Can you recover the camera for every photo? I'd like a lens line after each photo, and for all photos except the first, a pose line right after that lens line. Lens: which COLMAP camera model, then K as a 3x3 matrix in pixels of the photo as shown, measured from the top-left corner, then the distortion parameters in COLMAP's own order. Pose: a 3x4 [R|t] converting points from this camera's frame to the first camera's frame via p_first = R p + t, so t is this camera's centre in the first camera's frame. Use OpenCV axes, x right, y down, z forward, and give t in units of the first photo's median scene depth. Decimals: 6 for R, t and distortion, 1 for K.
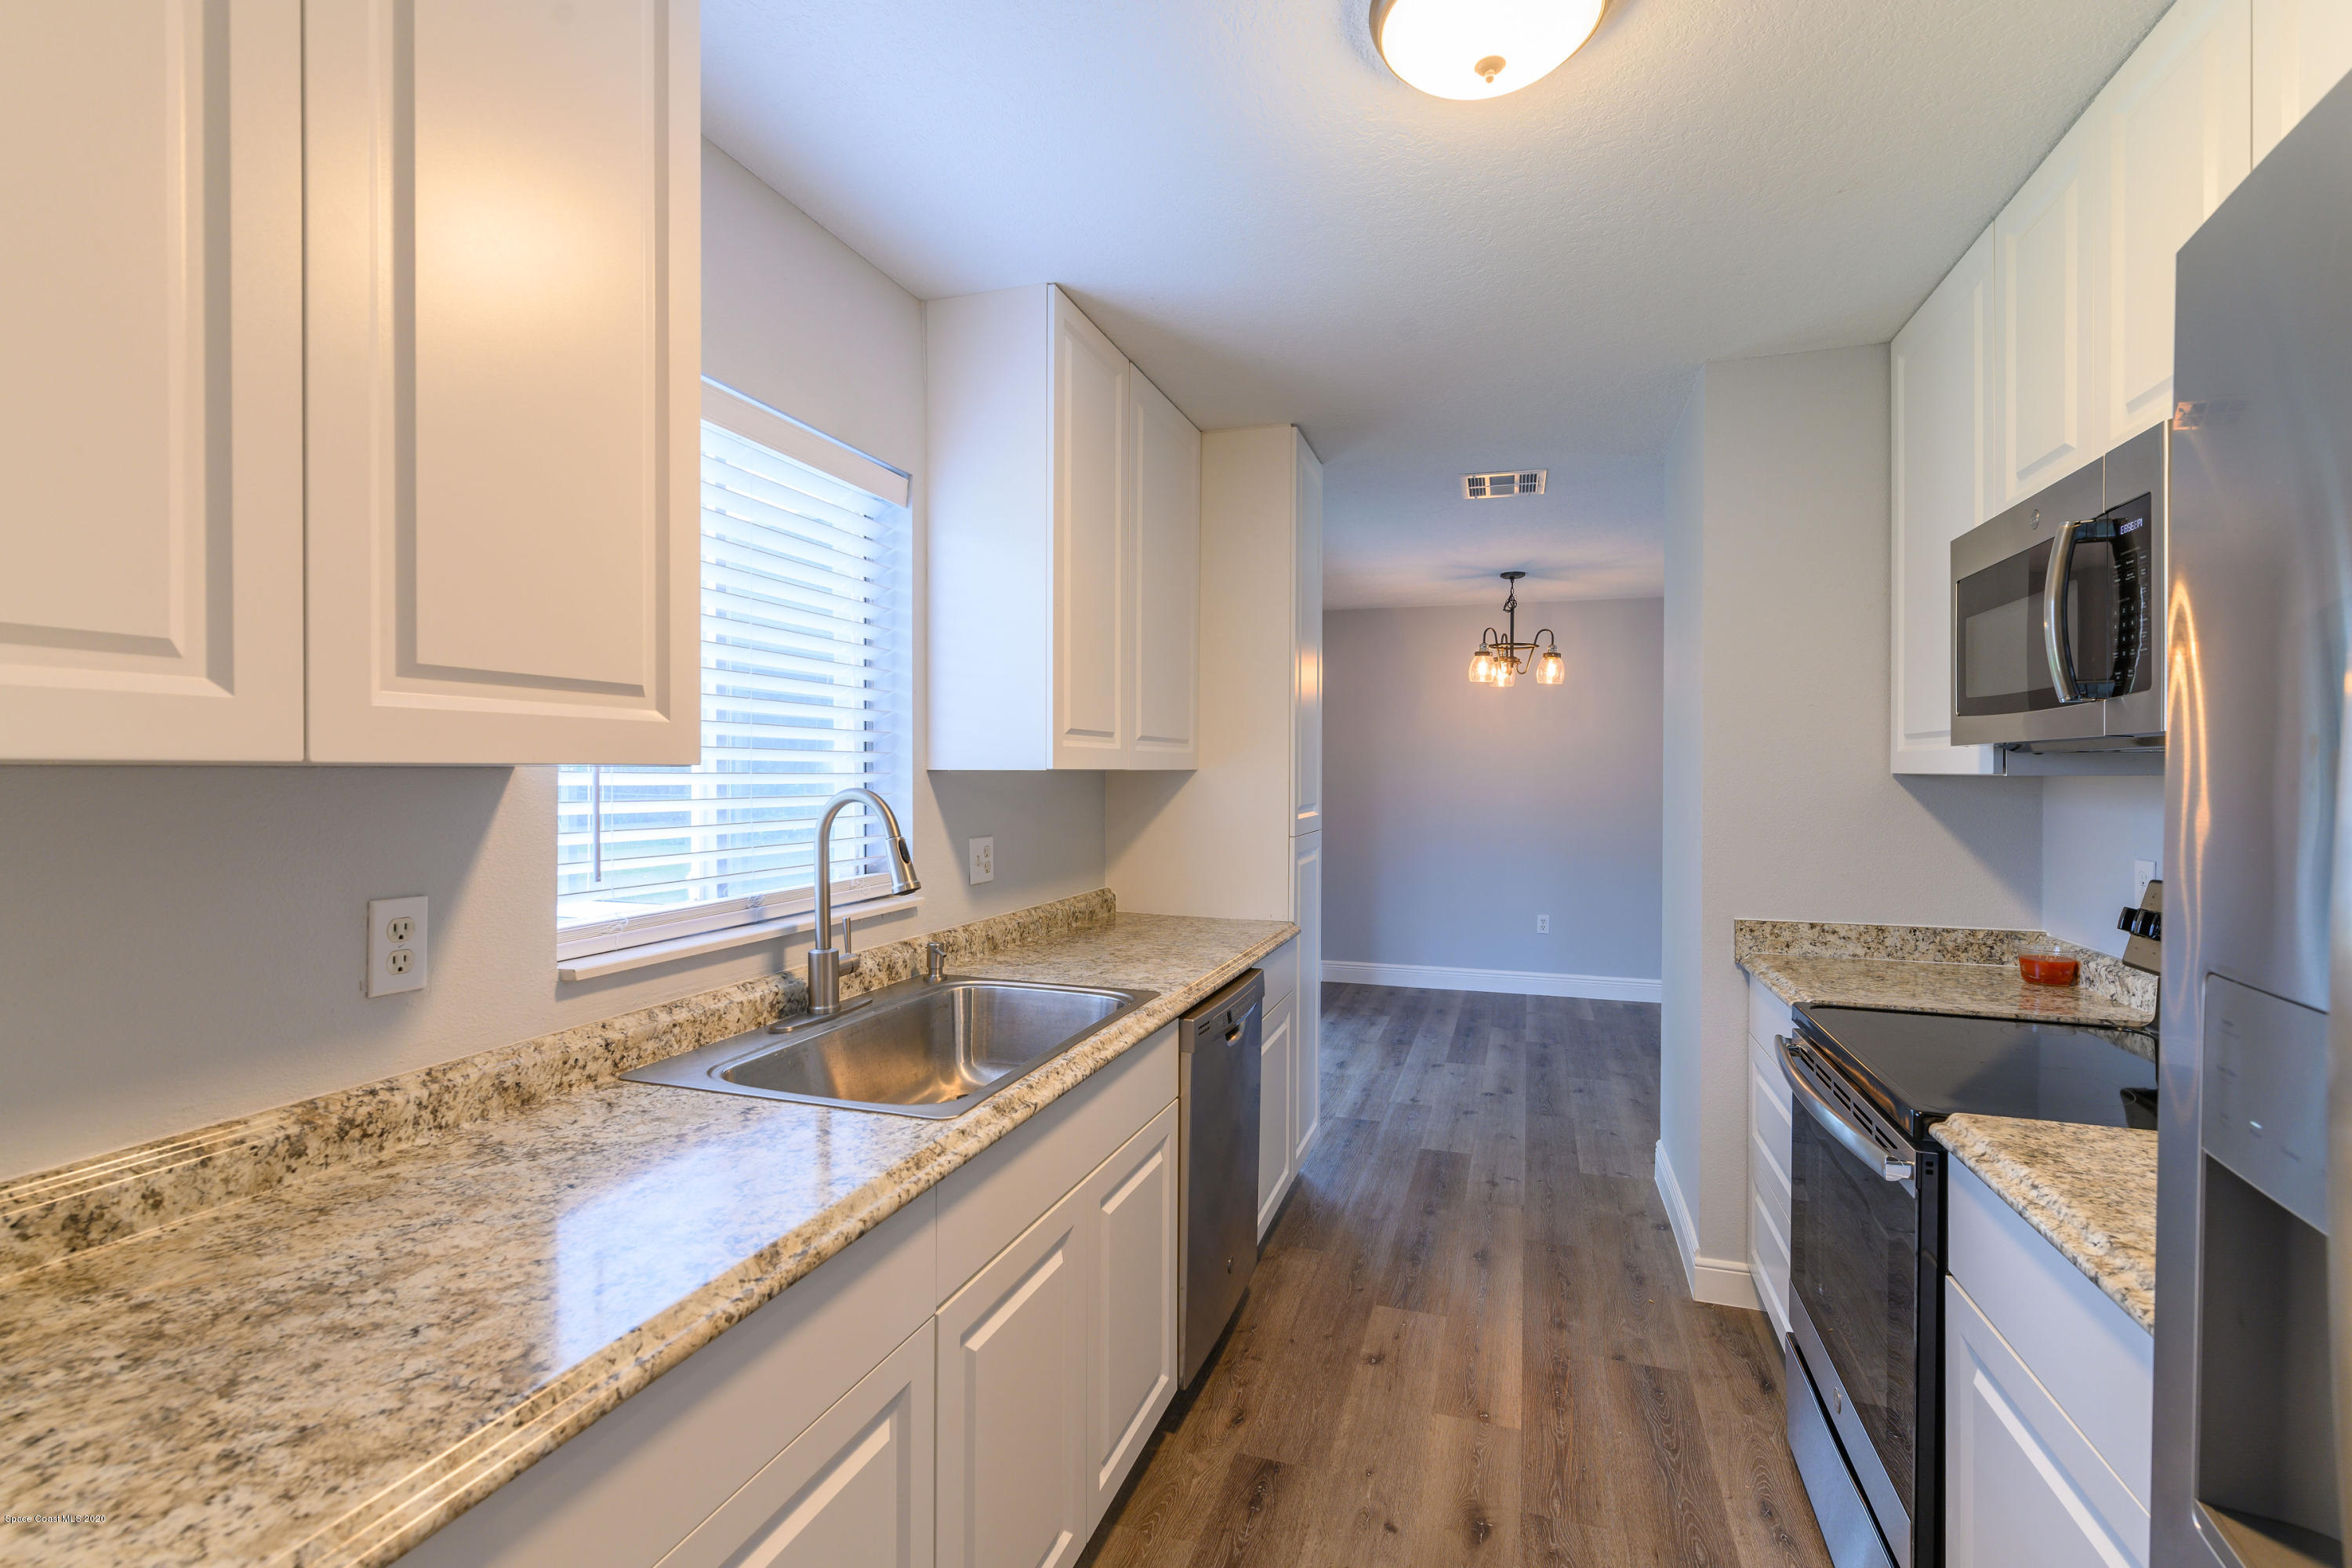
lens RADIAL K [[1028.7, 0, 1166.3], [0, 1028.7, 777.6], [0, 0, 1]] dist [-0.000212, -0.000121]
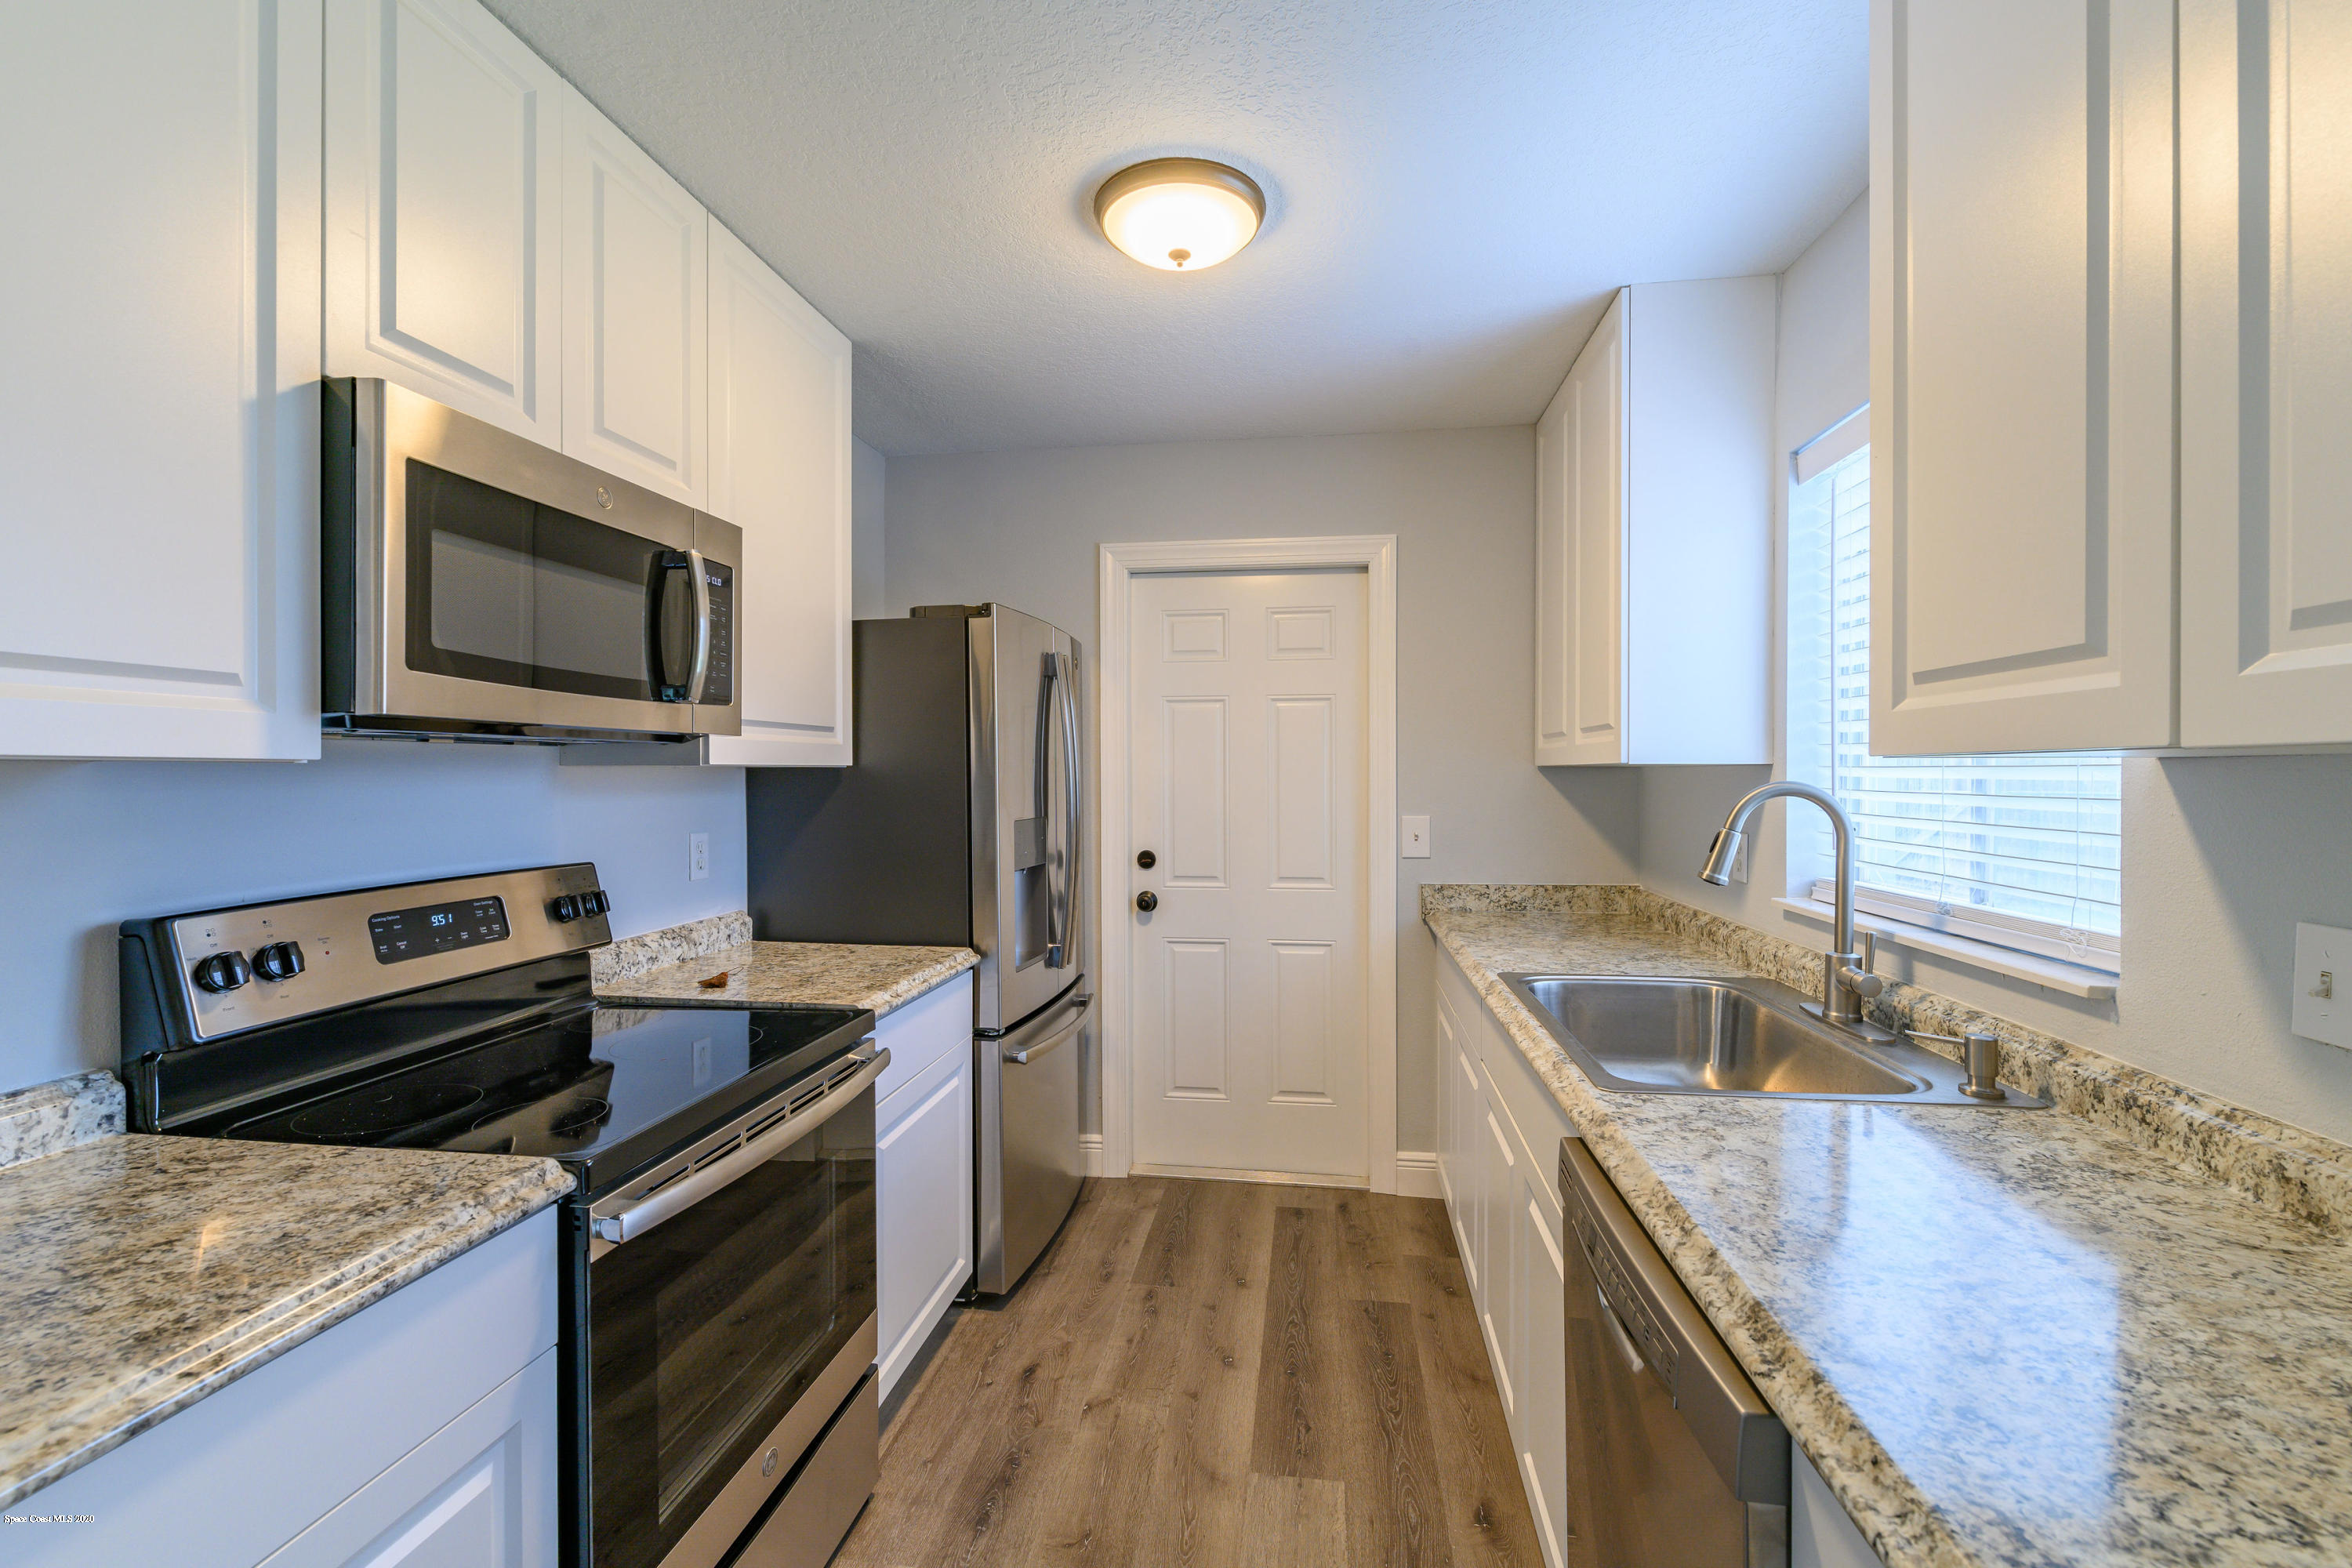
lens RADIAL K [[1028.7, 0, 1166.3], [0, 1028.7, 777.6], [0, 0, 1]] dist [-0.000212, -0.000121]
pose [[-0.987074, -0.014715, -0.159588, 0.281831], [-0.016394, 0.999823, 0.009210, 0.028484], [0.159425, 0.011707, -0.987141, 1.735028]]
